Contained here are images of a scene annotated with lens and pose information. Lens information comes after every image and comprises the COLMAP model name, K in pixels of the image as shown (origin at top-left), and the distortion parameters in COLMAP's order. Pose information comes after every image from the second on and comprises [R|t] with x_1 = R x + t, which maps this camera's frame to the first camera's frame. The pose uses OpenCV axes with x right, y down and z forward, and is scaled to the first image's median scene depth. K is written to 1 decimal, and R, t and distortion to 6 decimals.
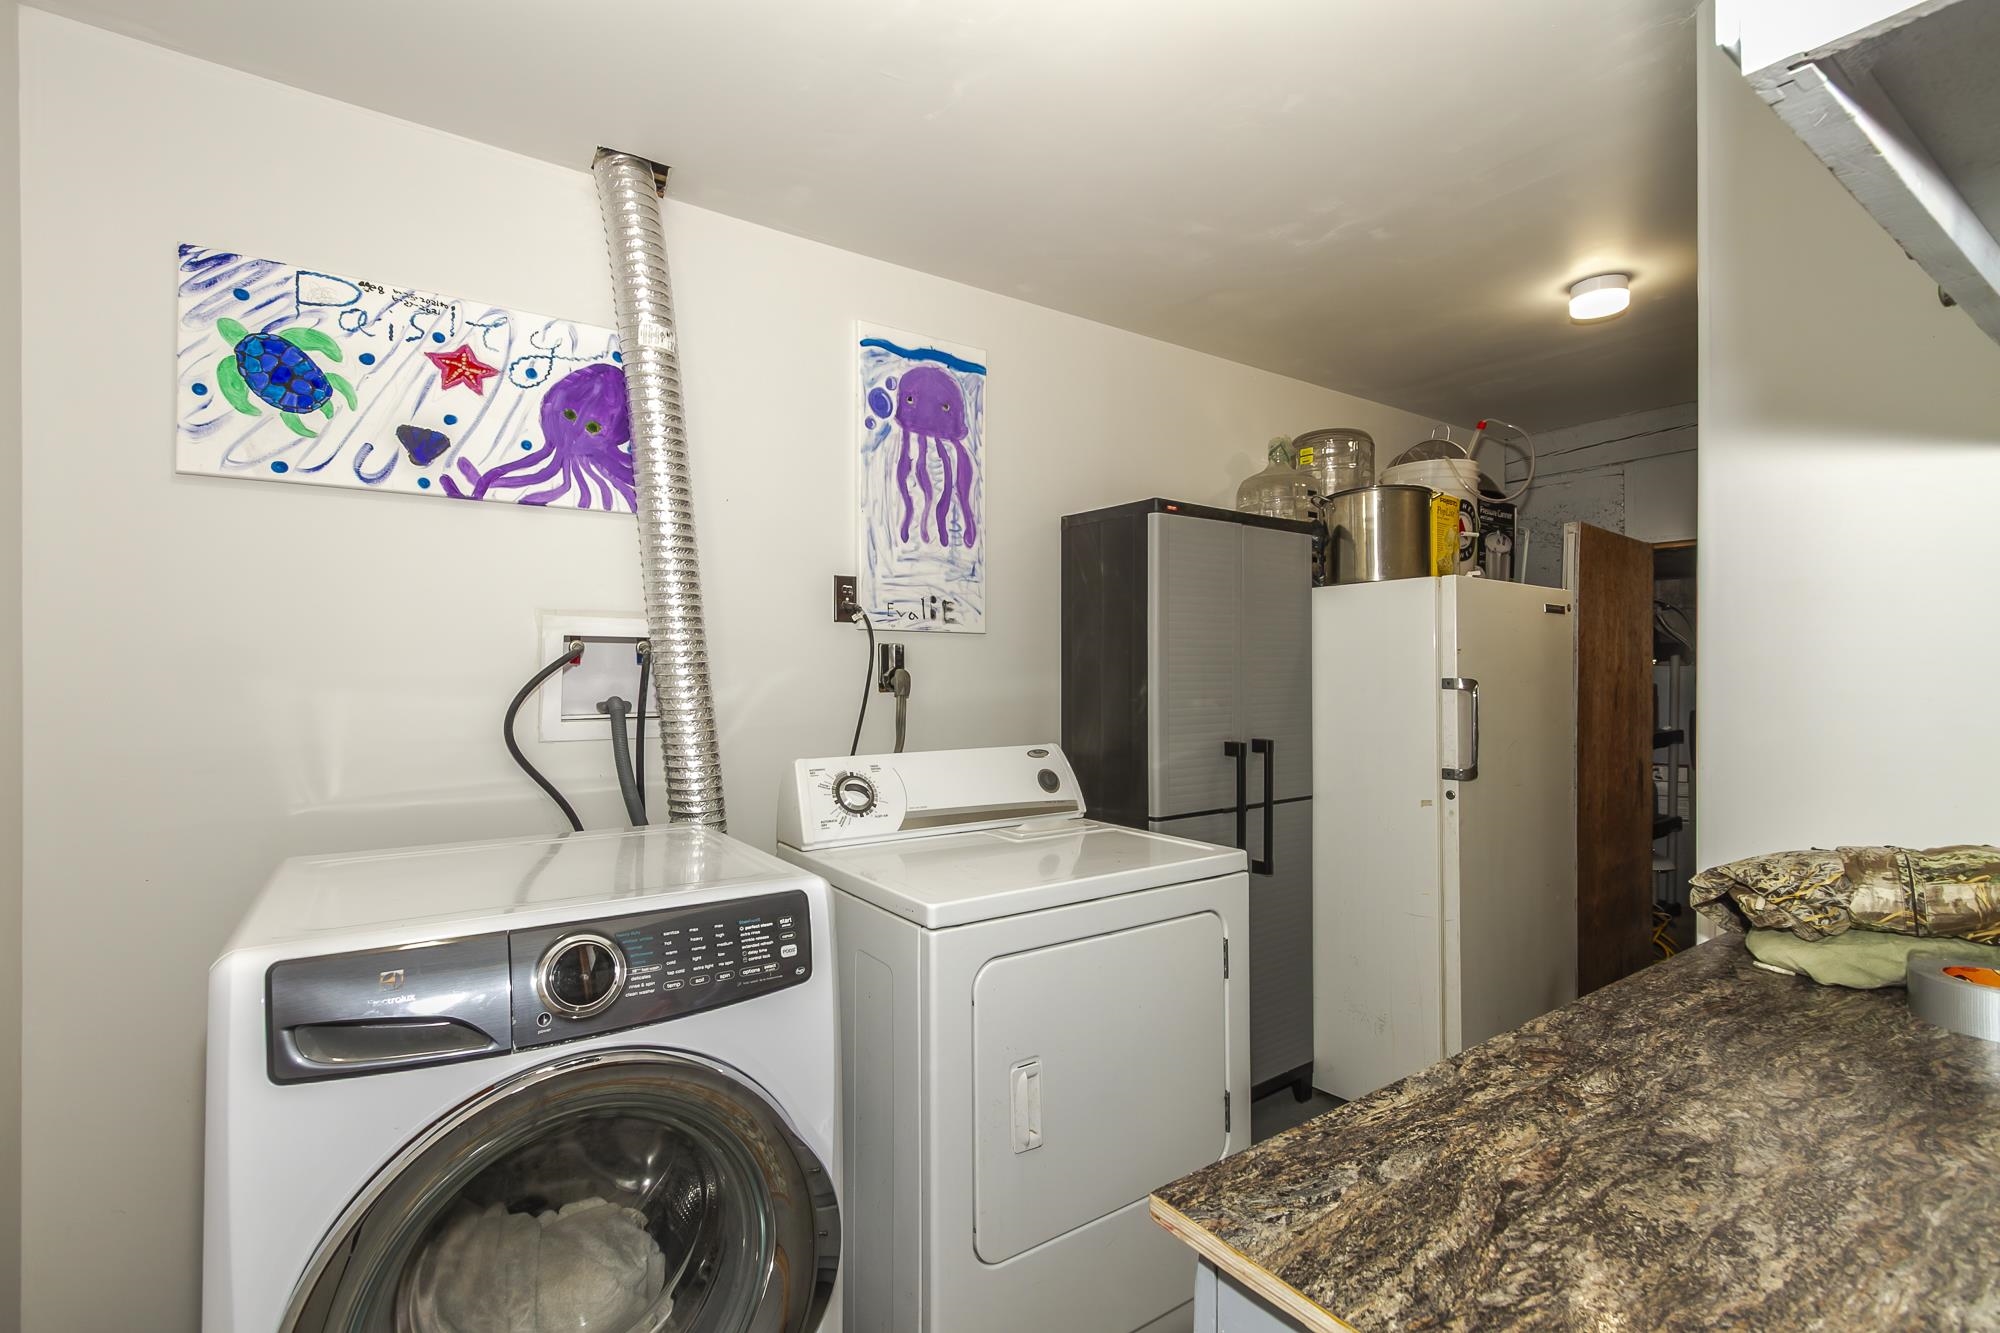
lens RADIAL K [[915.2, 0, 995.5], [0, 915.2, 668.4], [0, 0, 1]] dist [0.002901, -0.000511]
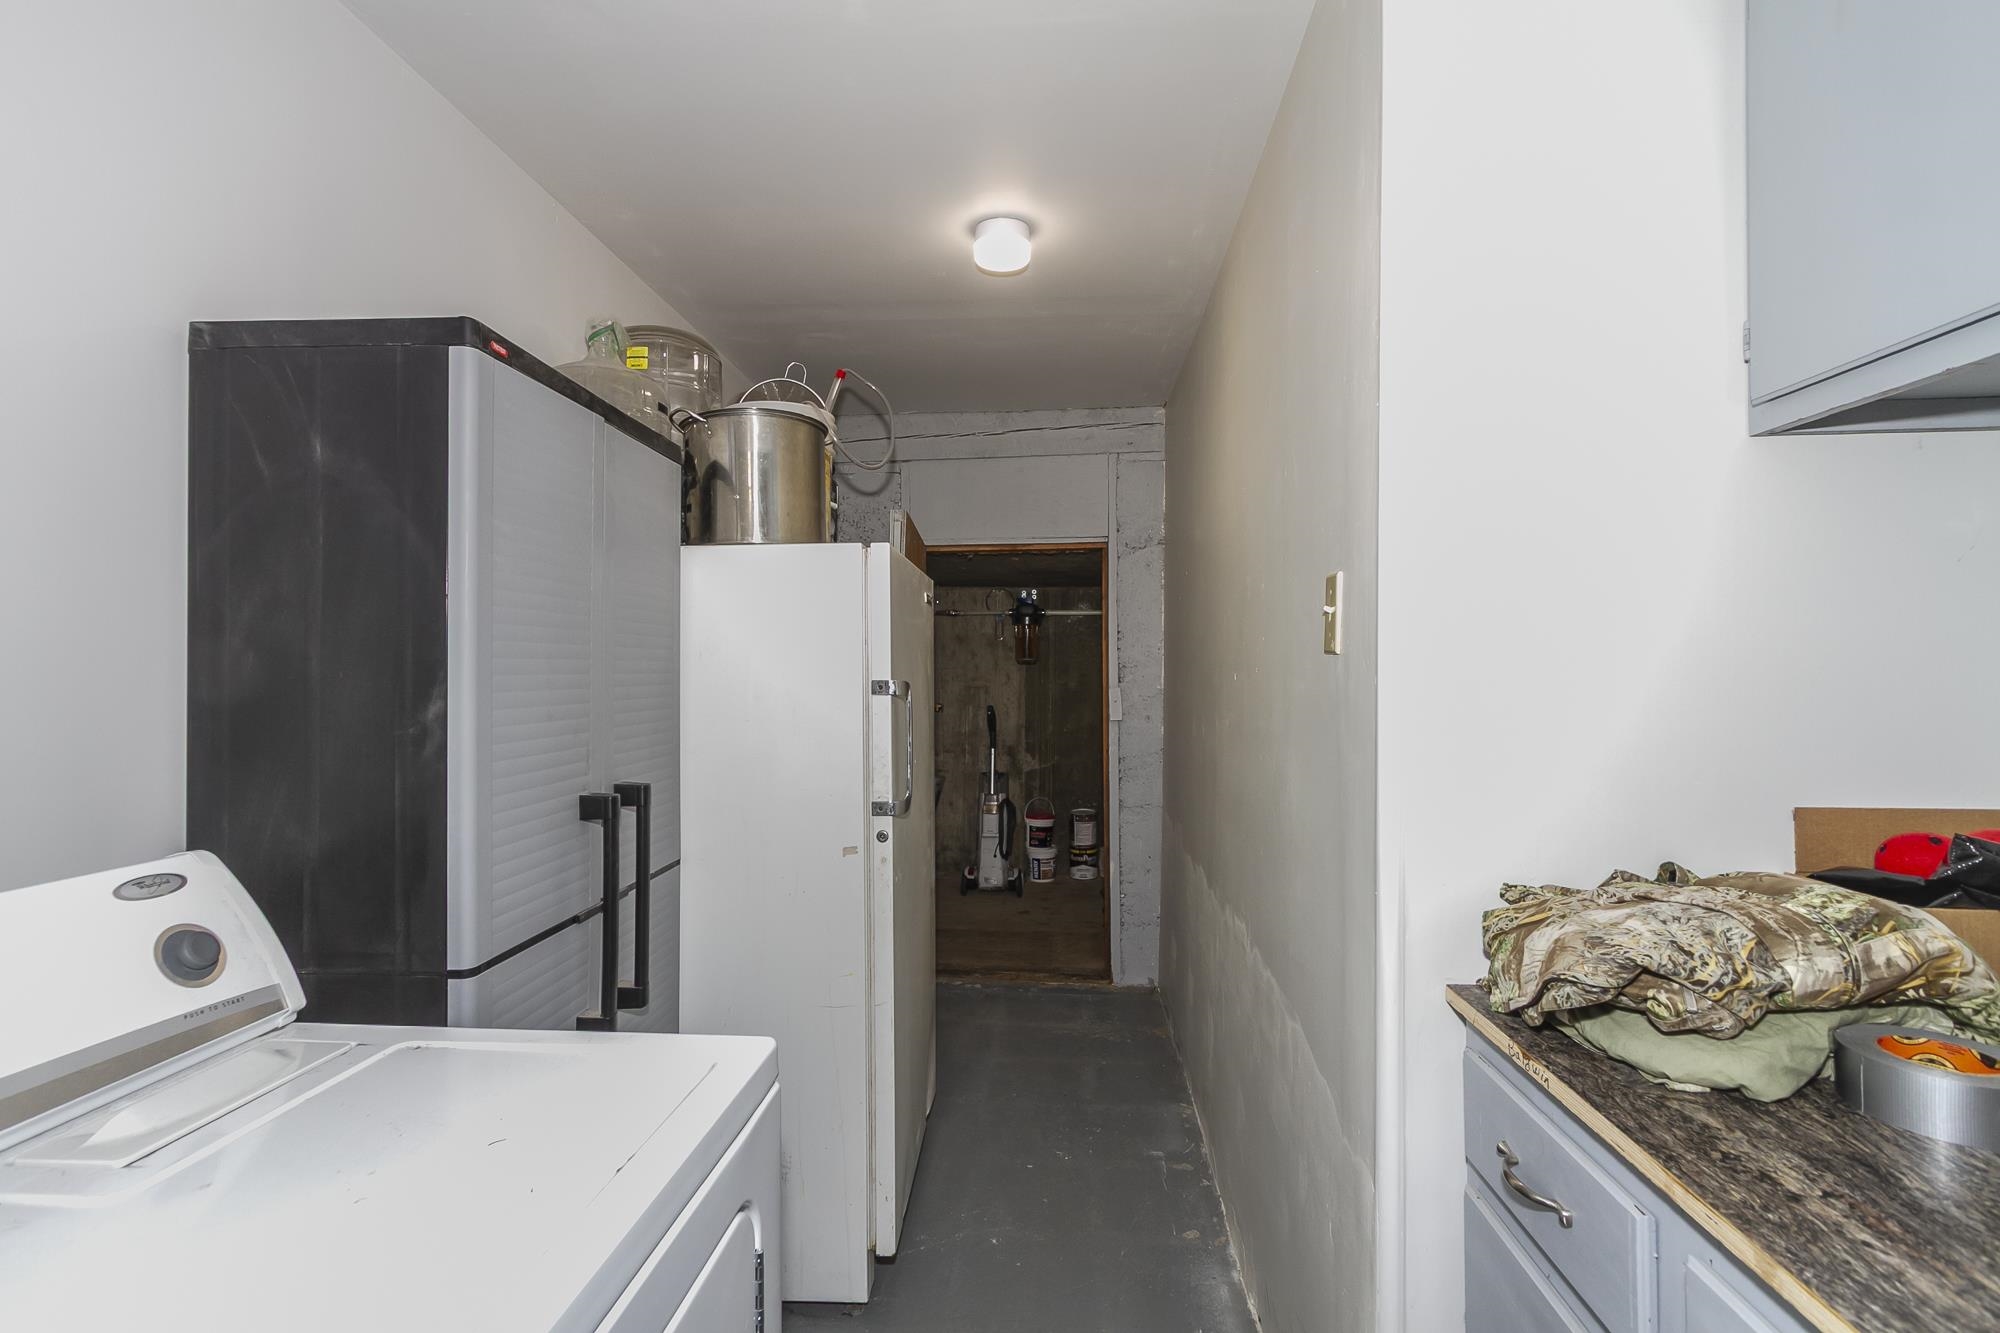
lens RADIAL K [[915.2, 0, 990.2], [0, 915.2, 669.8], [0, 0, 1]] dist [0.002901, -0.000511]
pose [[0.643741, 0.000359, 0.765243, -0.019679], [-0.000134, 1.000000, -0.000356, 0.002067], [-0.765243, 0.000127, 0.643741, 0.453331]]
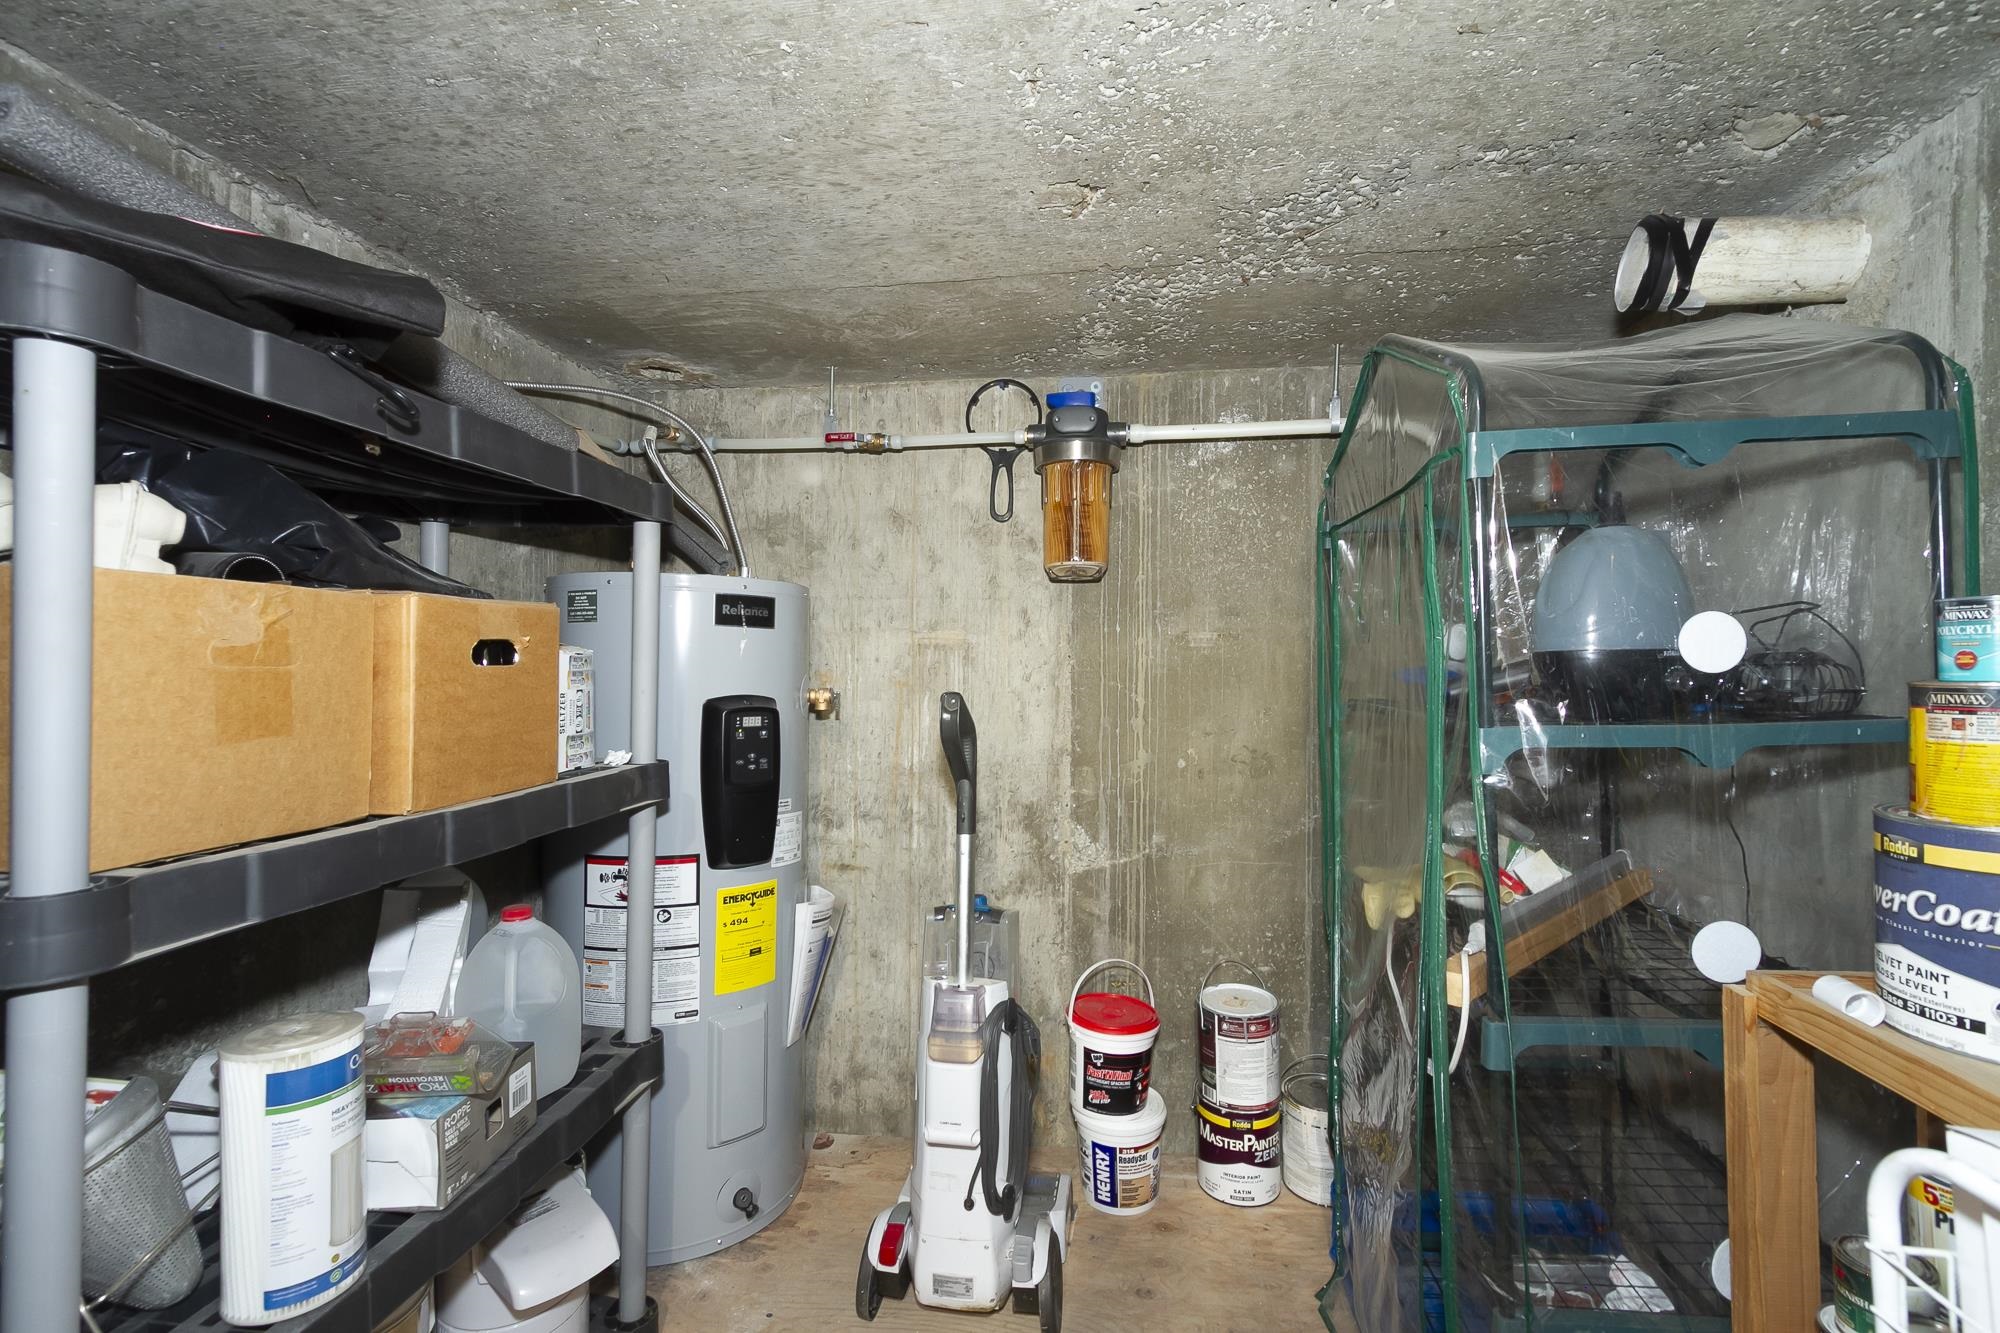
lens RADIAL K [[915.2, 0, 997.6], [0, 915.2, 660.1], [0, 0, 1]] dist [0.002901, -0.000511]
pose [[0.674424, 0.012422, 0.738240, 0.356731], [-0.002038, 0.999886, -0.014963, 0.024674], [-0.738341, 0.008587, 0.674373, 0.746617]]
